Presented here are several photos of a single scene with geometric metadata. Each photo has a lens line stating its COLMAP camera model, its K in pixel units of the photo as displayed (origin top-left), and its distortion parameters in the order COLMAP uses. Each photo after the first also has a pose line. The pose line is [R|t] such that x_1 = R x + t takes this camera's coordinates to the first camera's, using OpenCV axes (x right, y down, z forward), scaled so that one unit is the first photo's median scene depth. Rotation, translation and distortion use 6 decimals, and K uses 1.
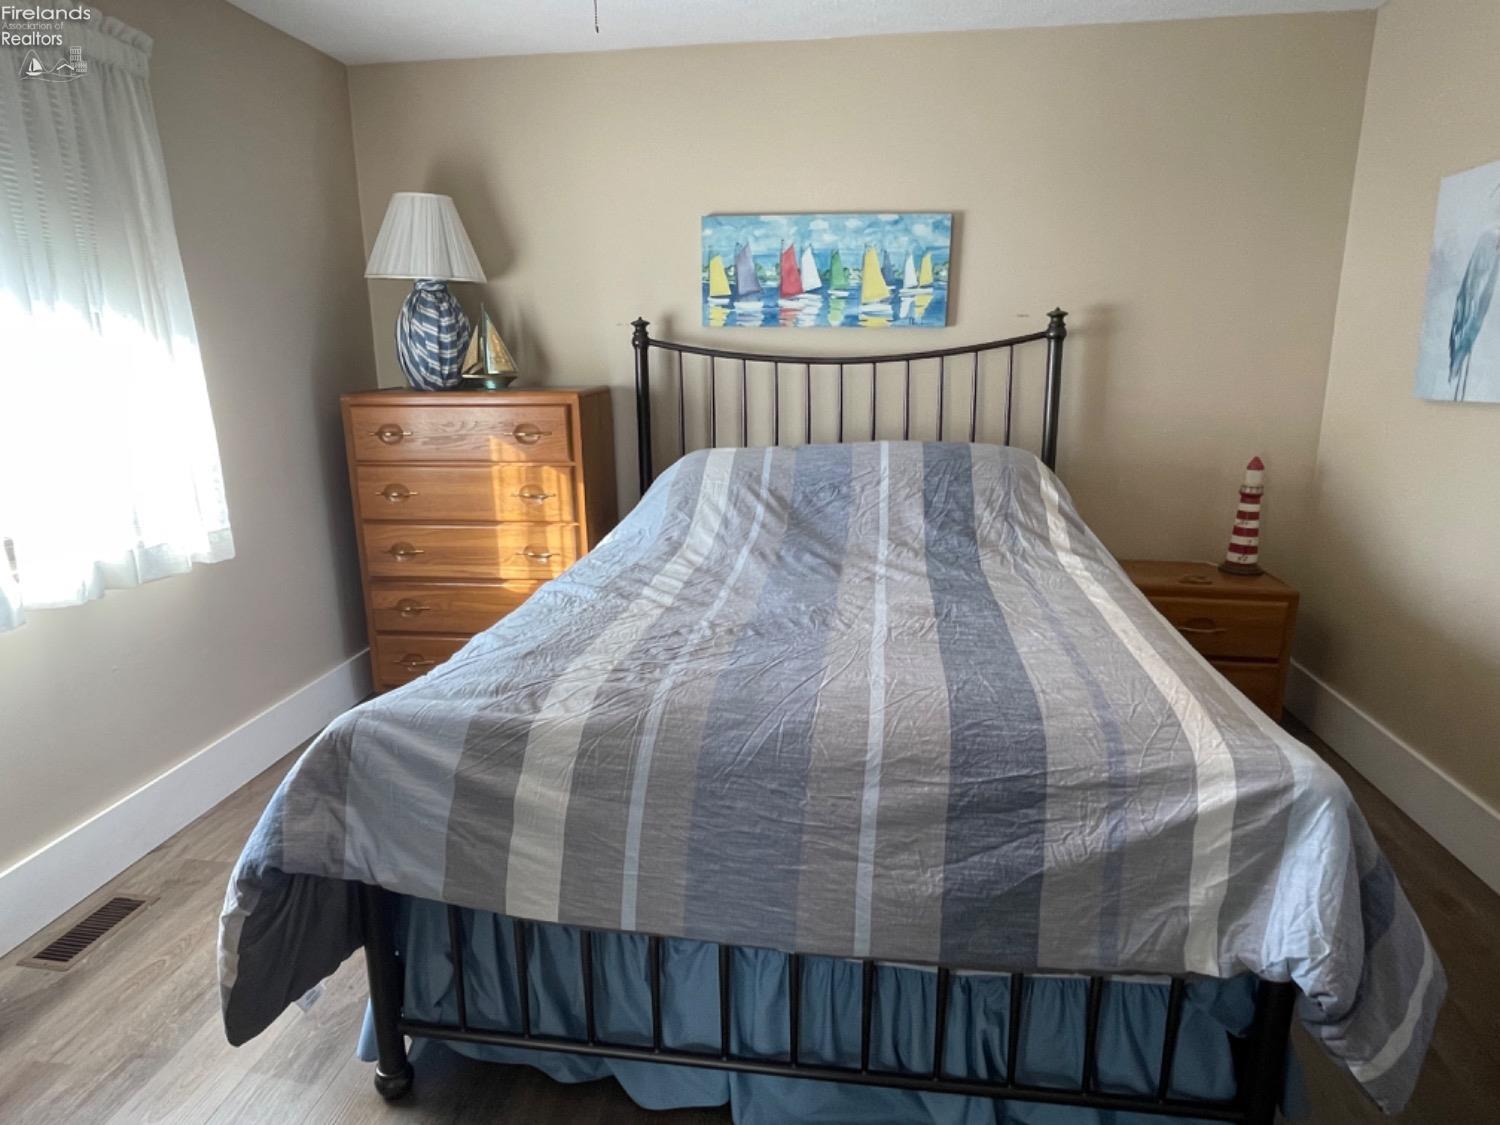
lens RADIAL K [[903.6, 0, 737.3], [0, 903.6, 563.1], [0, 0, 1]] dist [0.011595, -0.015907]
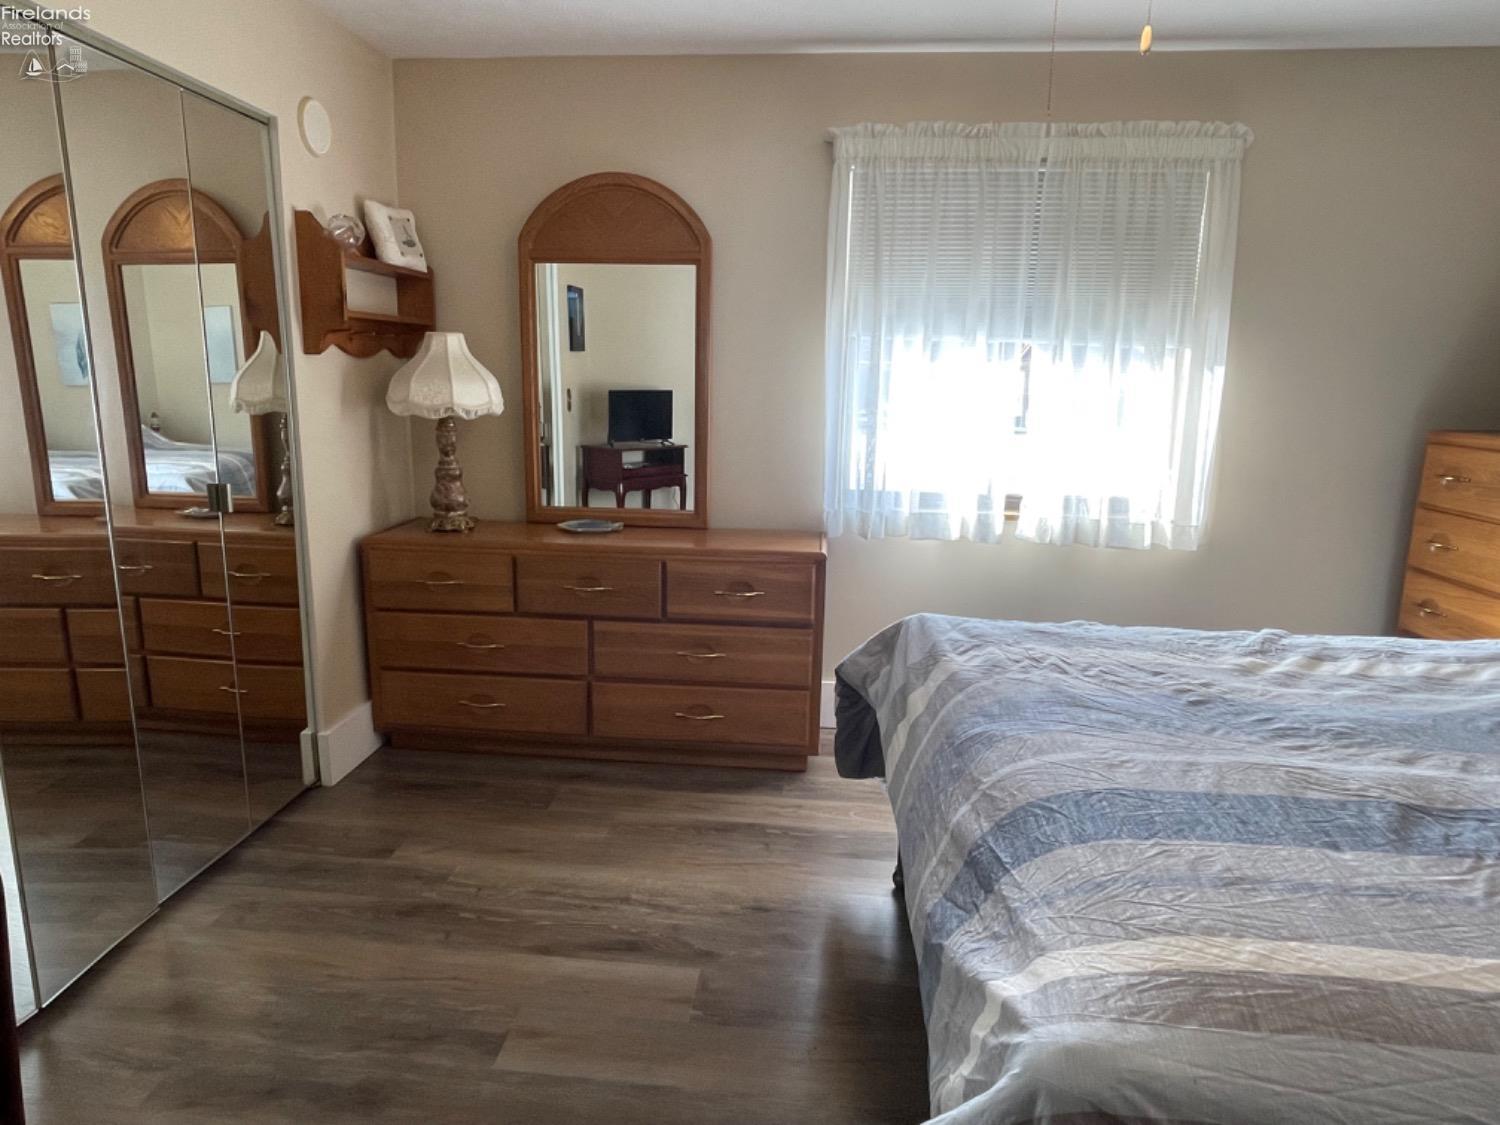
lens RADIAL K [[903.6, 0, 742.1], [0, 903.6, 571.5], [0, 0, 1]] dist [0.011595, -0.015907]
pose [[0.039352, 0.223749, -0.973852, 0.765378], [-0.248584, 0.946158, 0.207341, -0.106166], [0.967811, 0.233925, 0.092853, 0.421355]]
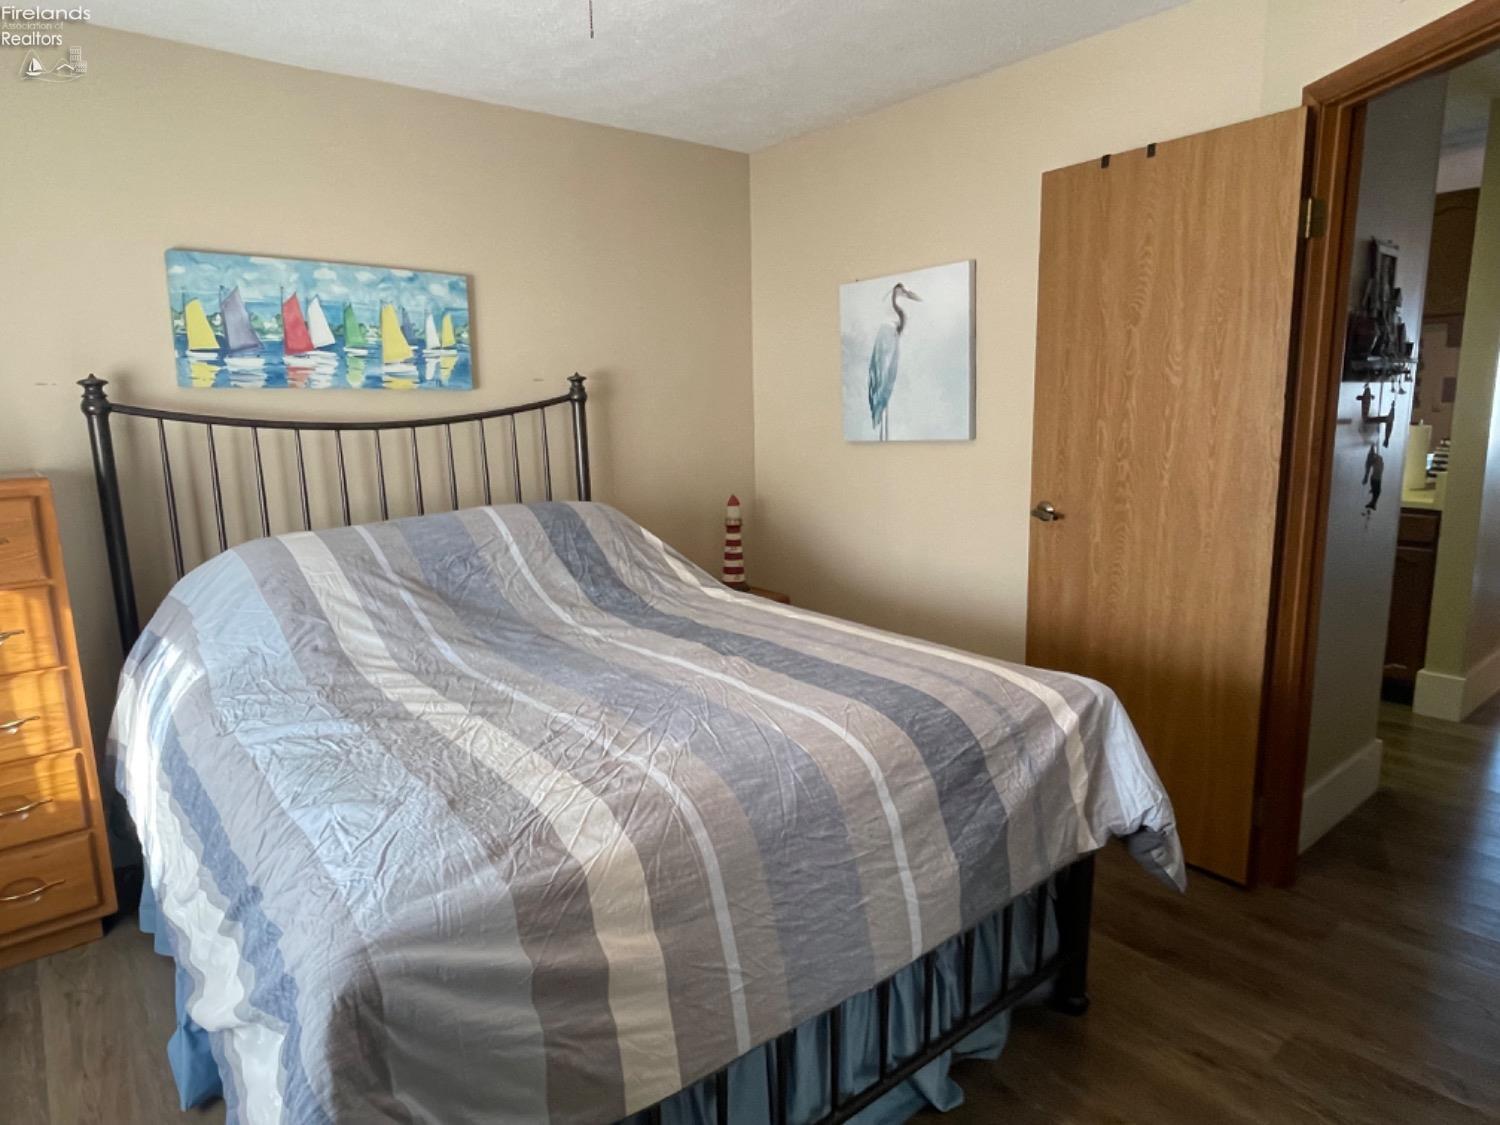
lens RADIAL K [[903.6, 0, 737.3], [0, 903.6, 562.6], [0, 0, 1]] dist [0.011595, -0.015907]
pose [[0.687955, -0.131365, 0.713765, -0.497769], [0.184703, 0.982790, 0.002853, -0.047042], [-0.701856, 0.129872, 0.700379, 0.238191]]
